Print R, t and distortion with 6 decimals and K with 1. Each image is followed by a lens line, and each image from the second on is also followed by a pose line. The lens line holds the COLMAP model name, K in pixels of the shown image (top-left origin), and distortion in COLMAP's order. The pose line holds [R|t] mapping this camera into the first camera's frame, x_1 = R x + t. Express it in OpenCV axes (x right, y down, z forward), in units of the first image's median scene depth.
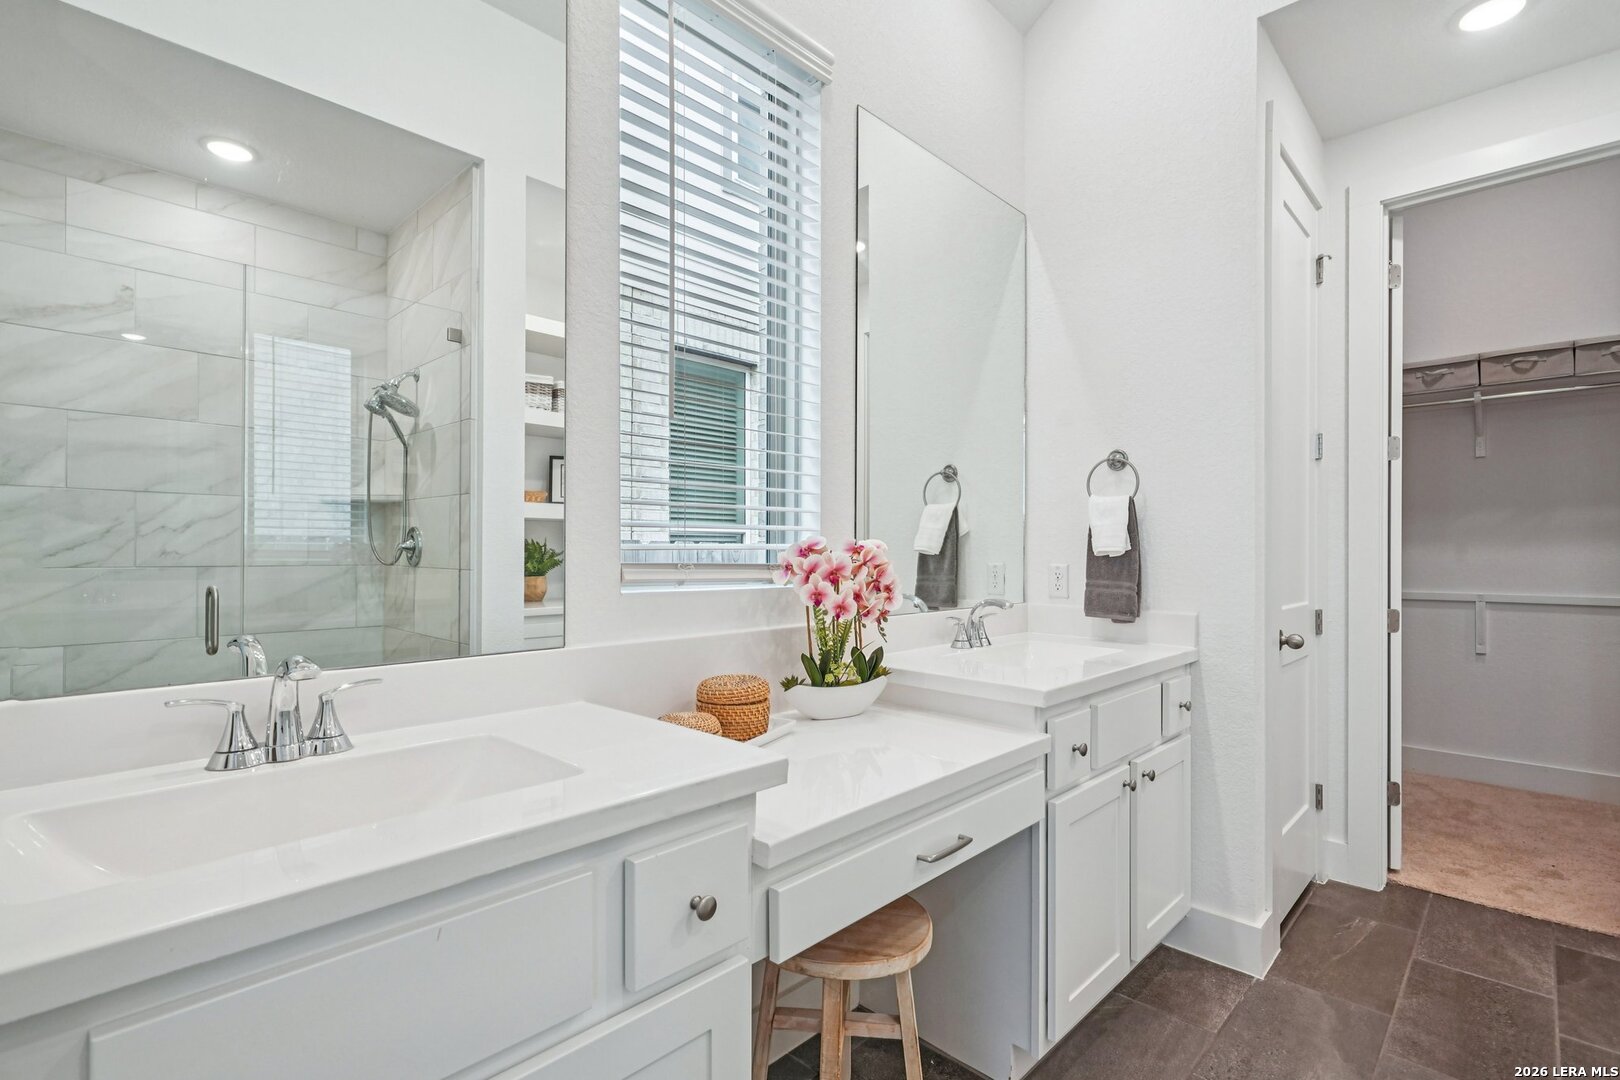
lens RADIAL K [[748.9, 0, 810.0], [0, 748.9, 540.0], [0, 0, 1]] dist [0.000274, 0.000016]
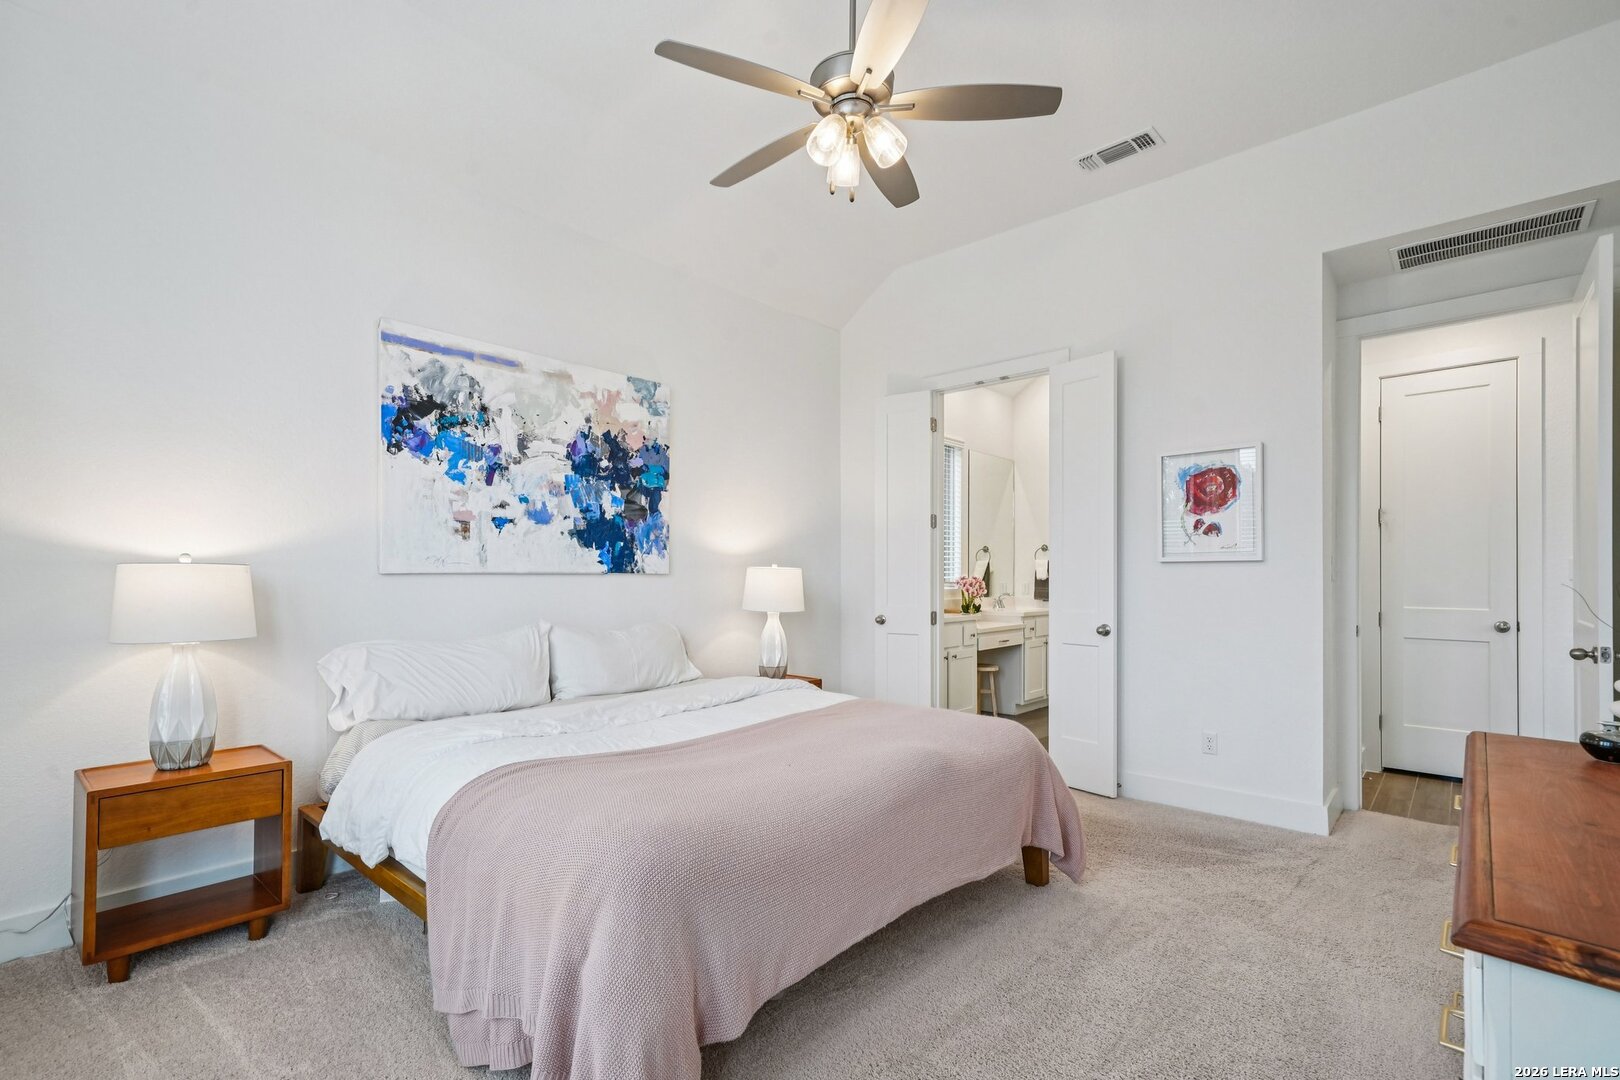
lens RADIAL K [[728.0, 0, 805.3], [0, 728.0, 562.4], [0, 0, 1]] dist [-0.000007, -0.000001]
pose [[0.999360, 0.000572, 0.035763, -0.903225], [-0.000546, 1.000000, -0.000757, -0.062113], [-0.035764, 0.000737, 0.999360, -2.599696]]
